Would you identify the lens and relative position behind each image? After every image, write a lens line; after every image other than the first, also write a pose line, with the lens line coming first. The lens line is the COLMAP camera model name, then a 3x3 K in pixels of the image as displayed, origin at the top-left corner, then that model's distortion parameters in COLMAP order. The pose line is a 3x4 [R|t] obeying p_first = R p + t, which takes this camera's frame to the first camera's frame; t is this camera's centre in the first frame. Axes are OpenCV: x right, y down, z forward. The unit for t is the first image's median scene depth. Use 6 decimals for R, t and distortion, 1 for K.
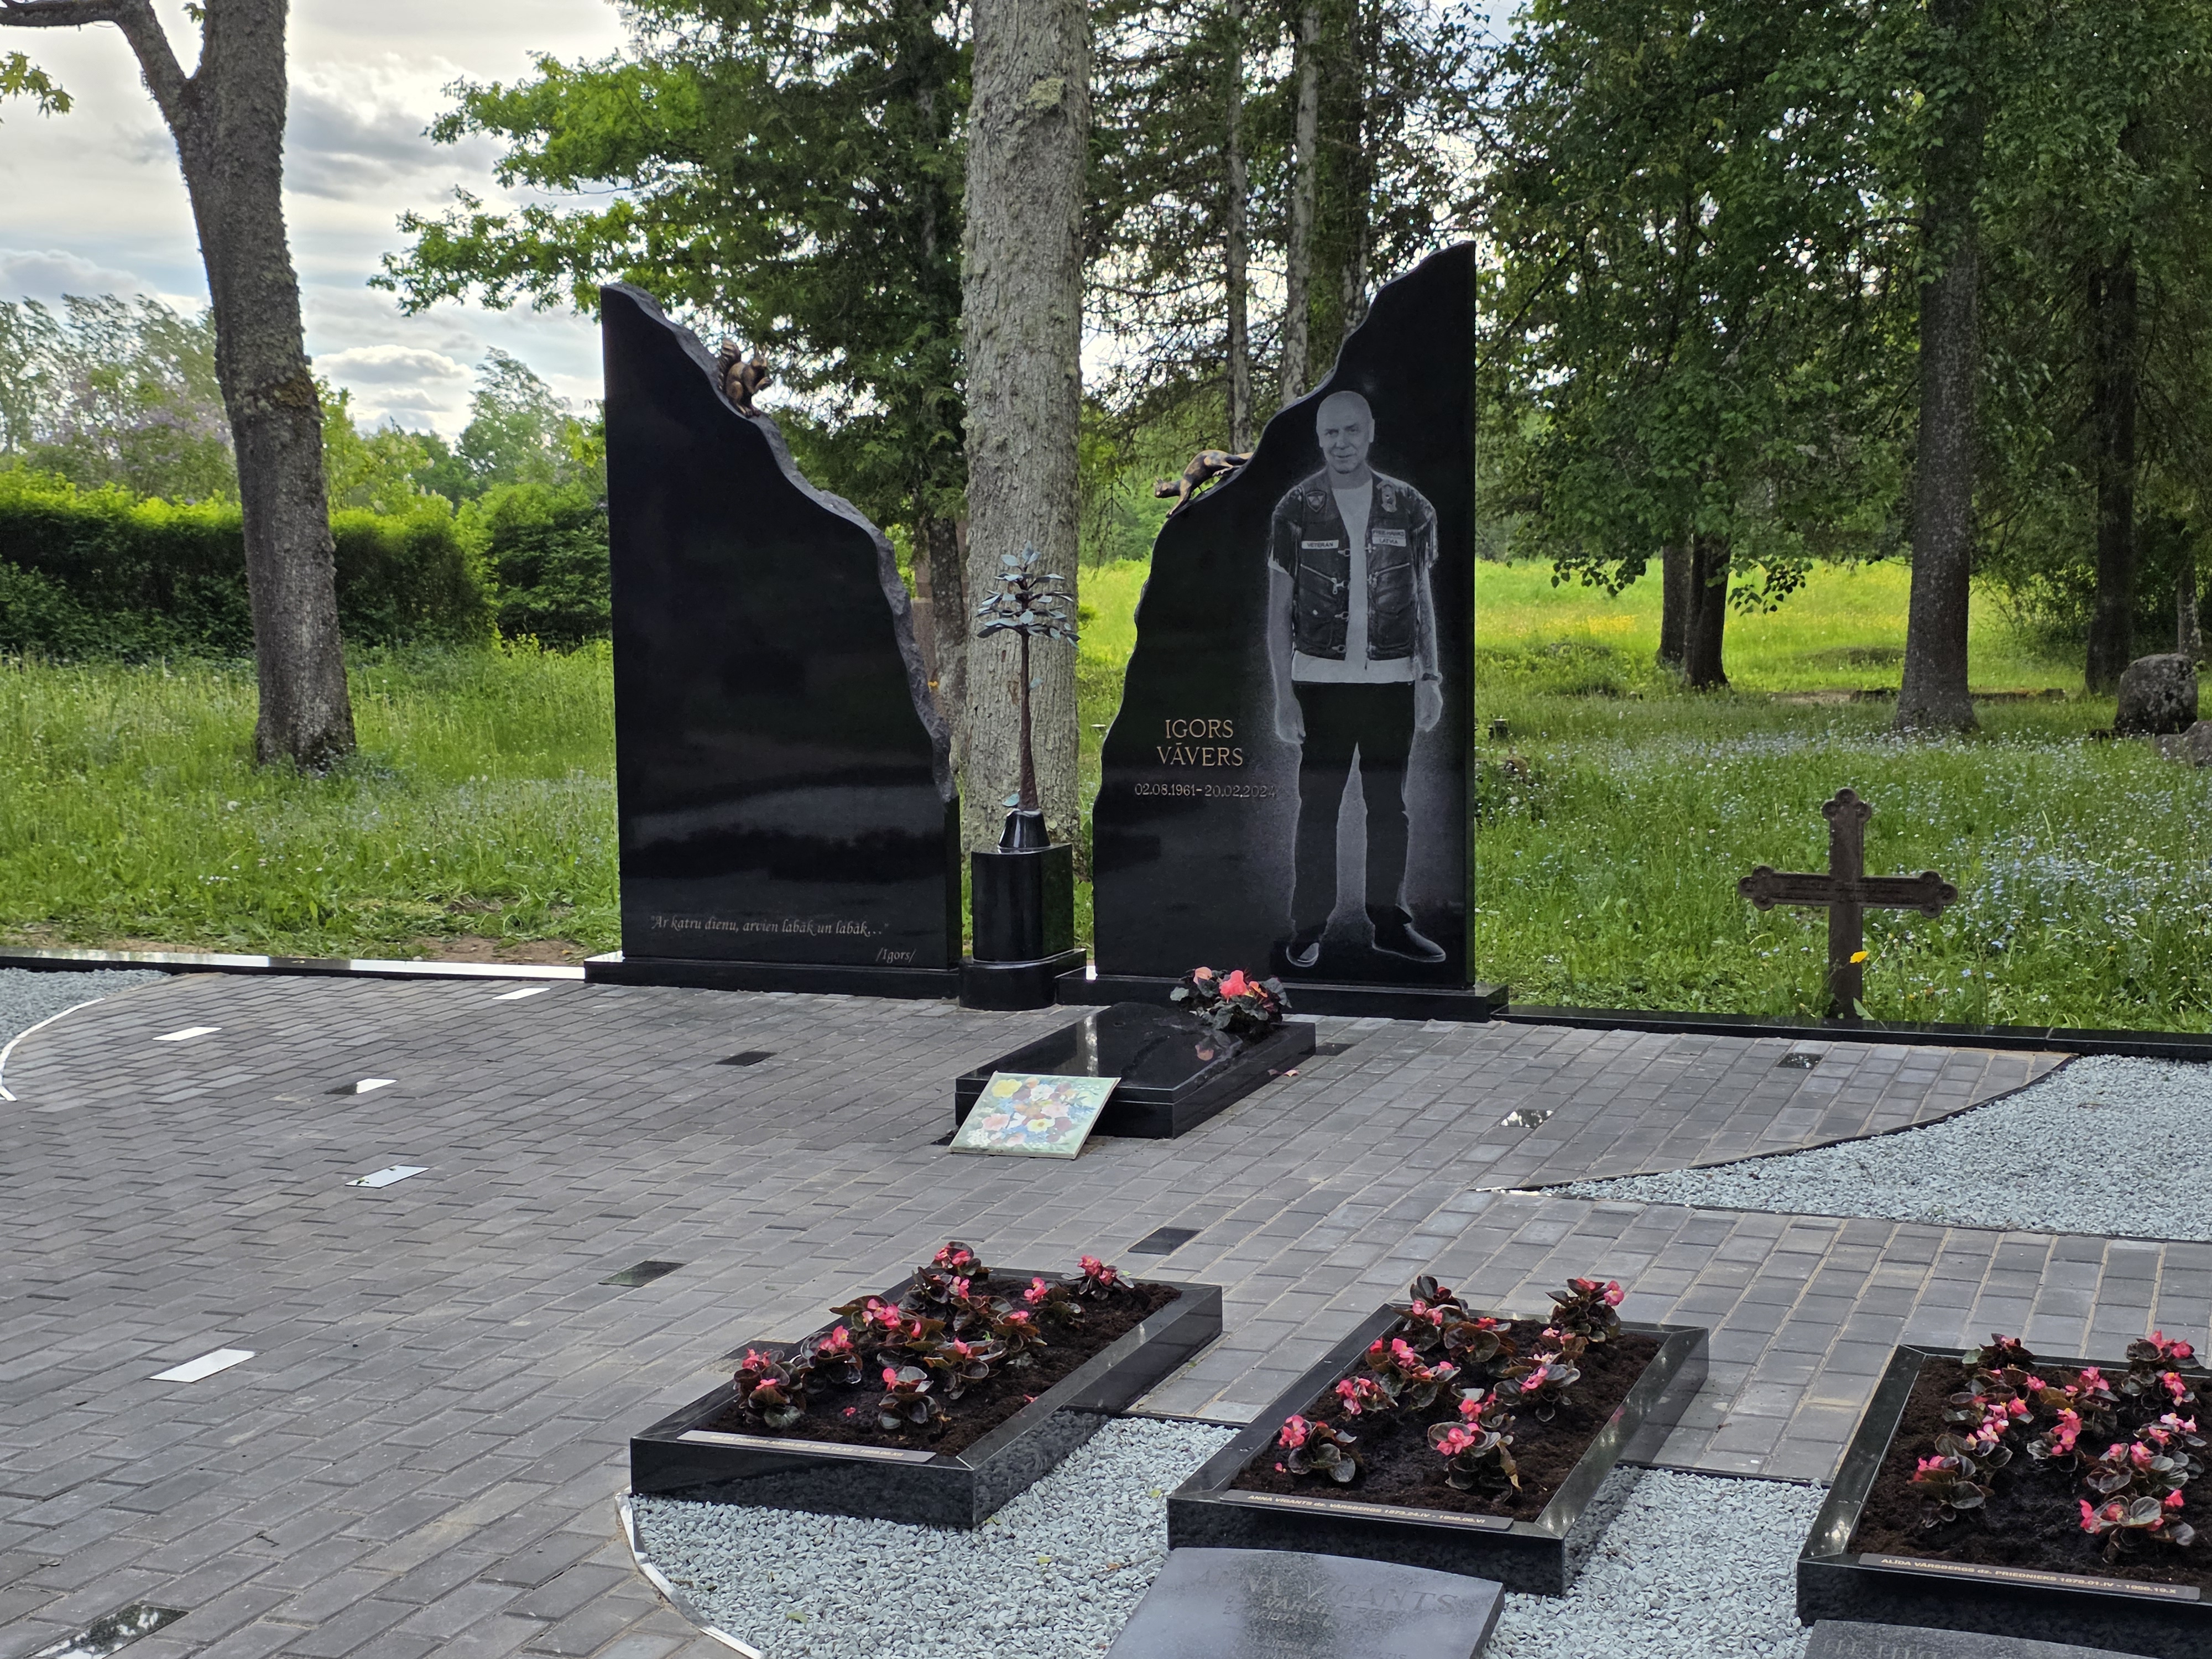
lens RADIAL K [[2981.6, 0, 1106.0], [0, 2981.6, 829.5], [0, 0, 1]] dist [0.197207, -0.616580]
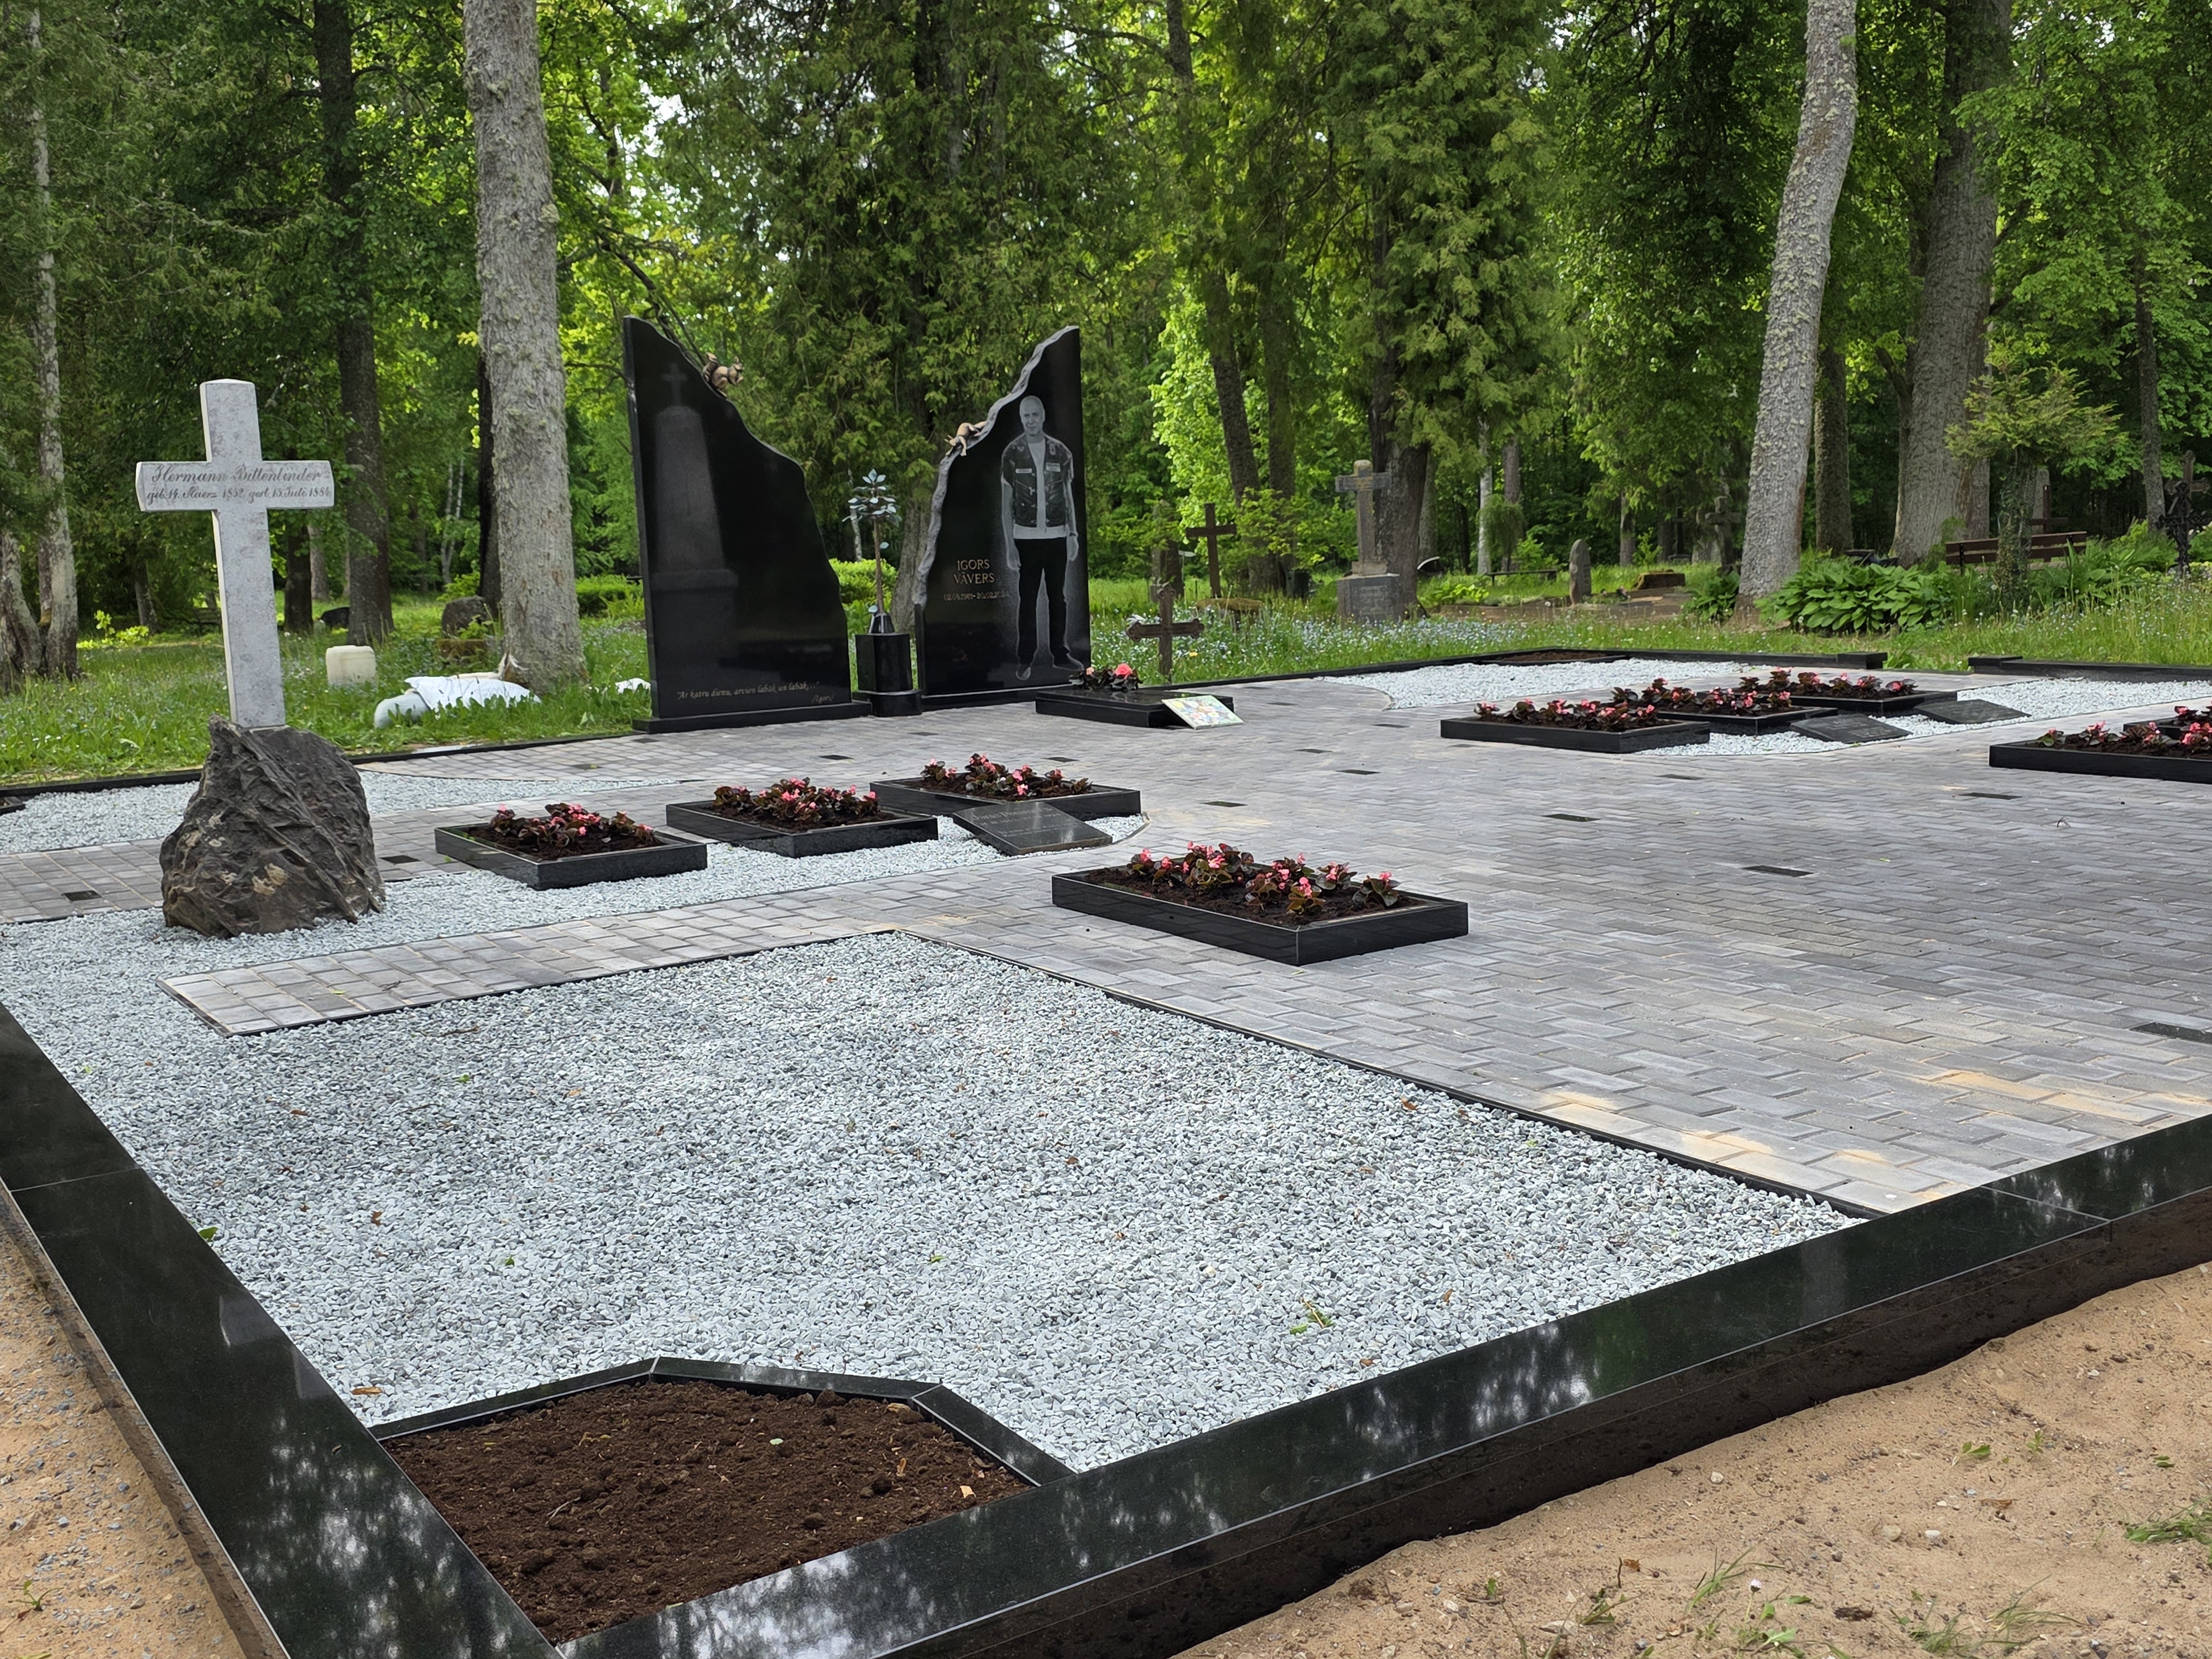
lens RADIAL K [[2130.2, 0, 1090.4], [0, 2130.2, 824.0], [0, 0, 1]] dist [0.116155, -0.229975]
pose [[0.585863, -0.120037, 0.801471, -1.112022], [0.104819, 0.991886, 0.071935, 0.044840], [-0.803603, 0.041865, 0.593691, 0.100669]]
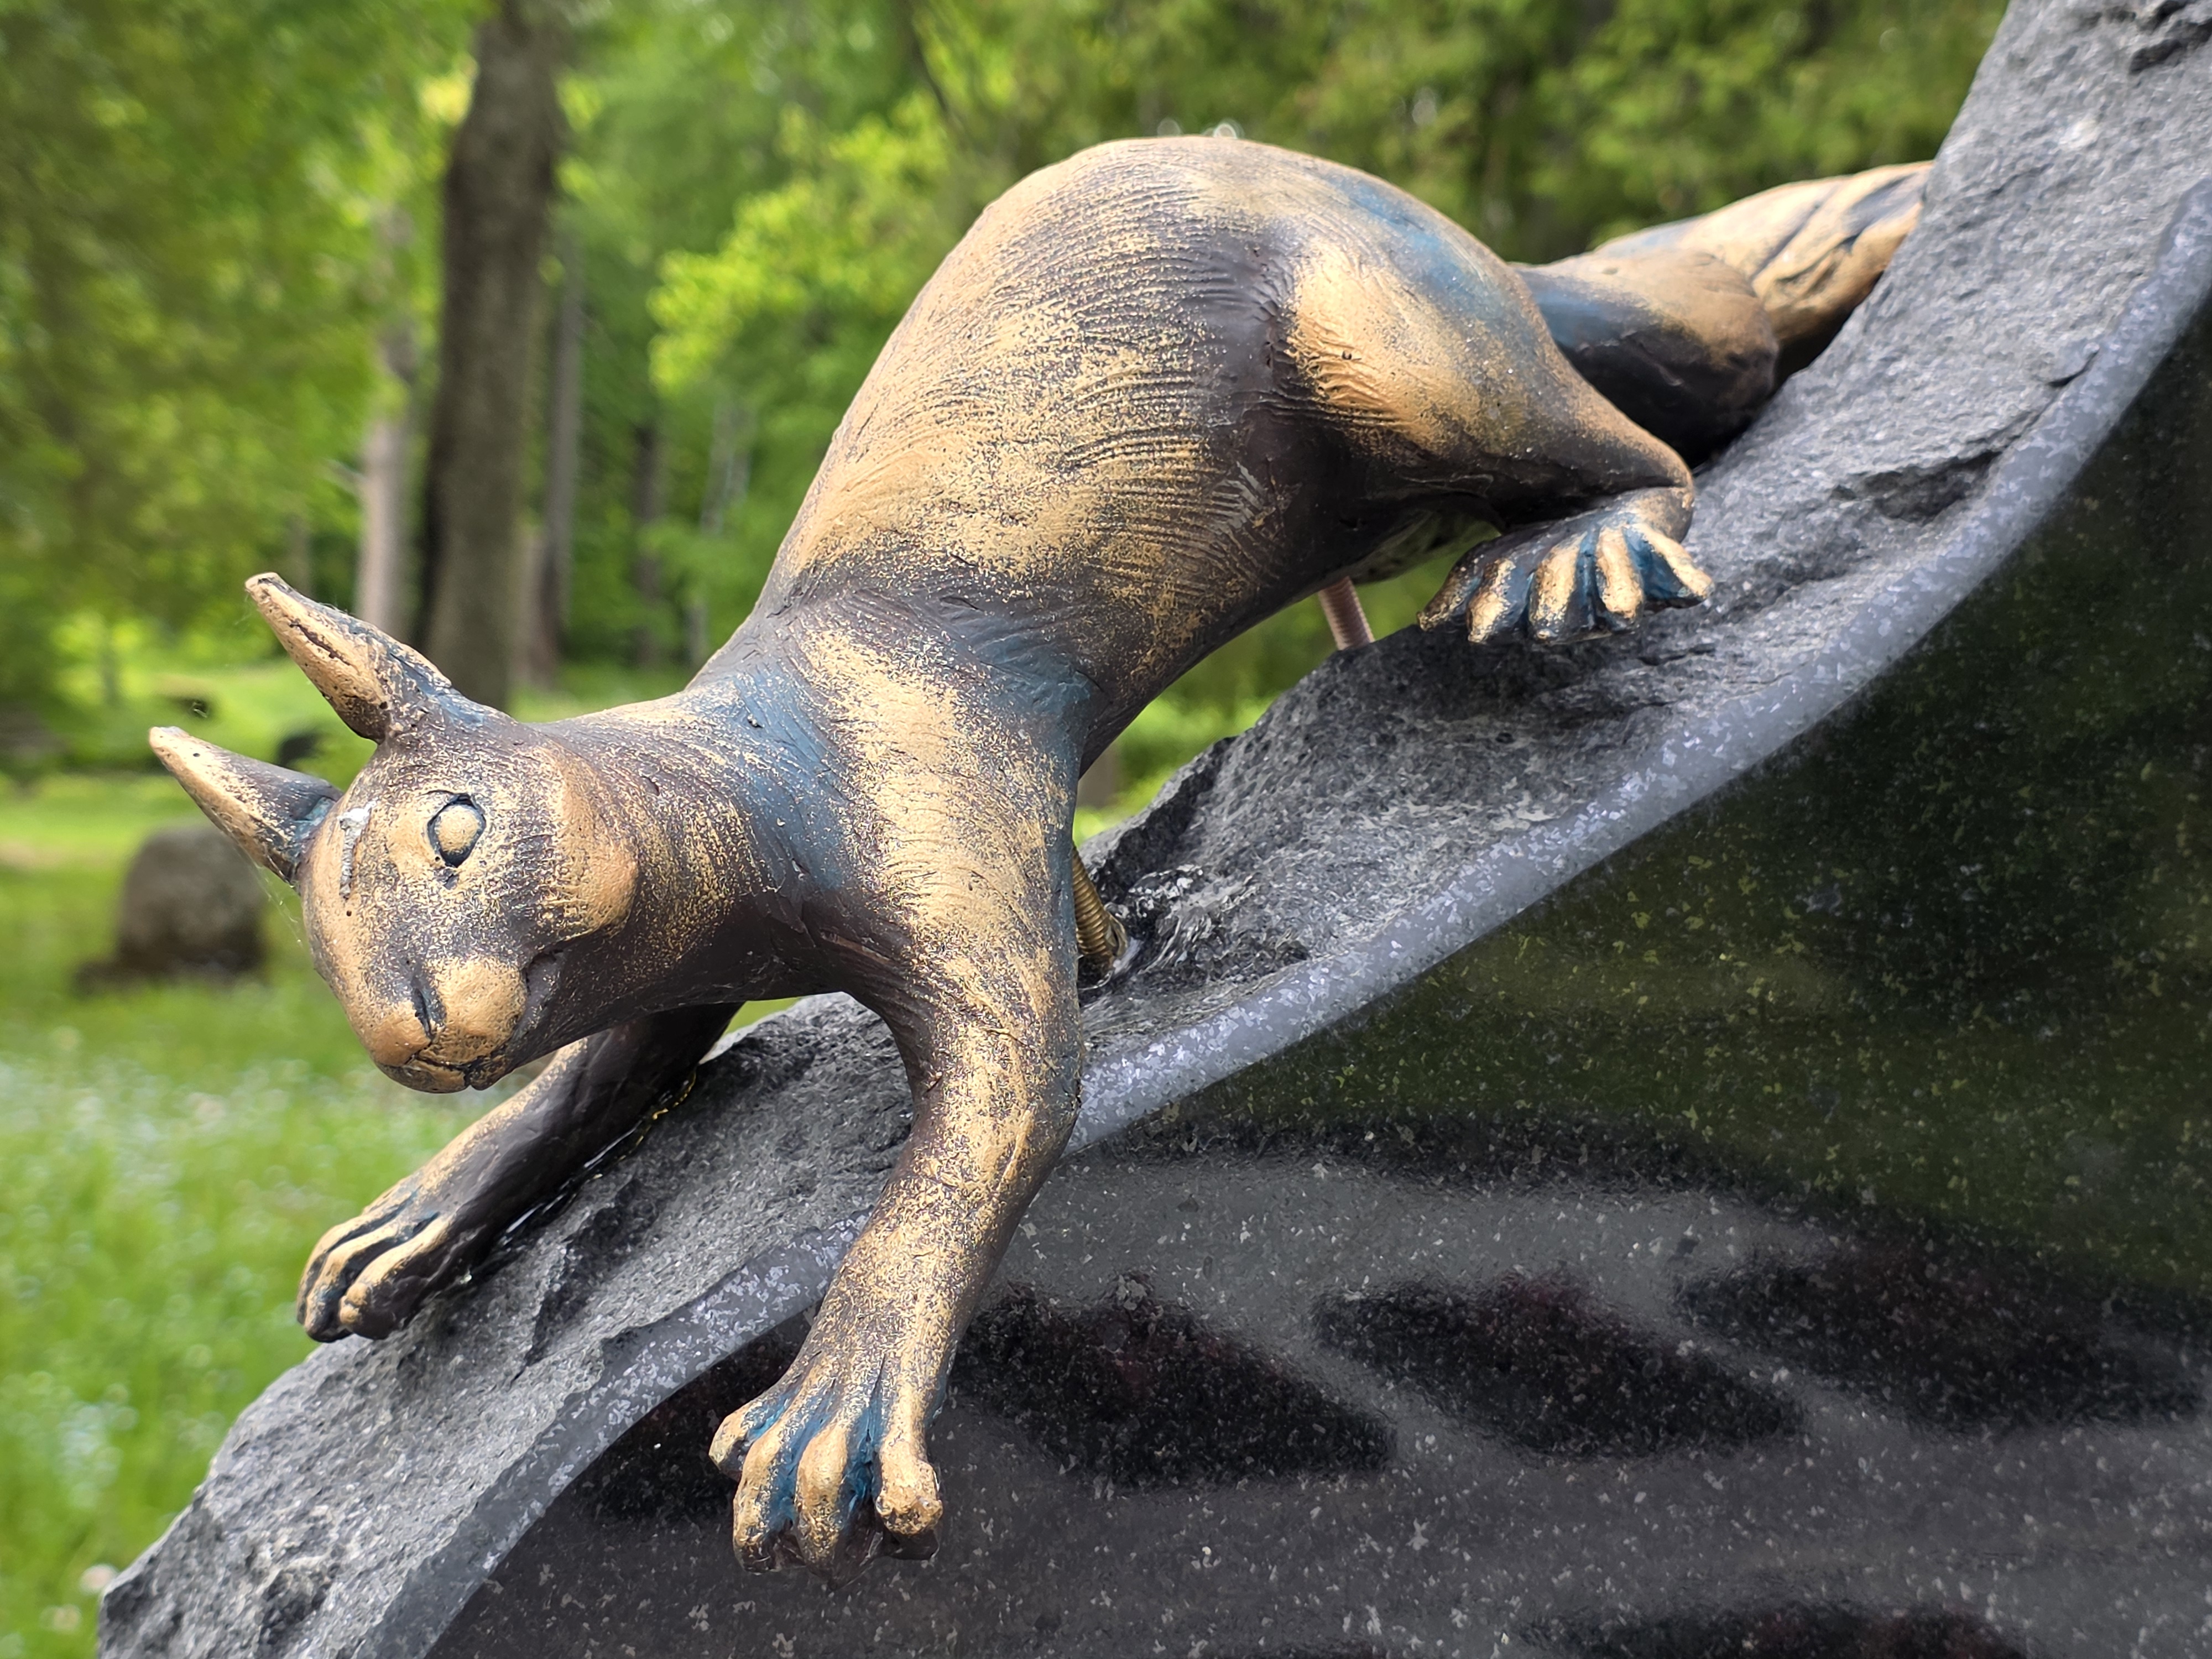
lens RADIAL K [[4017.8, 0, 1106.0], [0, 4017.8, 829.5], [0, 0, 1]] dist [0.389007, 0.020500]
pose [[0.745257, -0.008254, 0.666726, -0.013916], [0.026718, 0.999490, -0.017492, -0.115550], [-0.666242, 0.030850, 0.745098, 0.966398]]
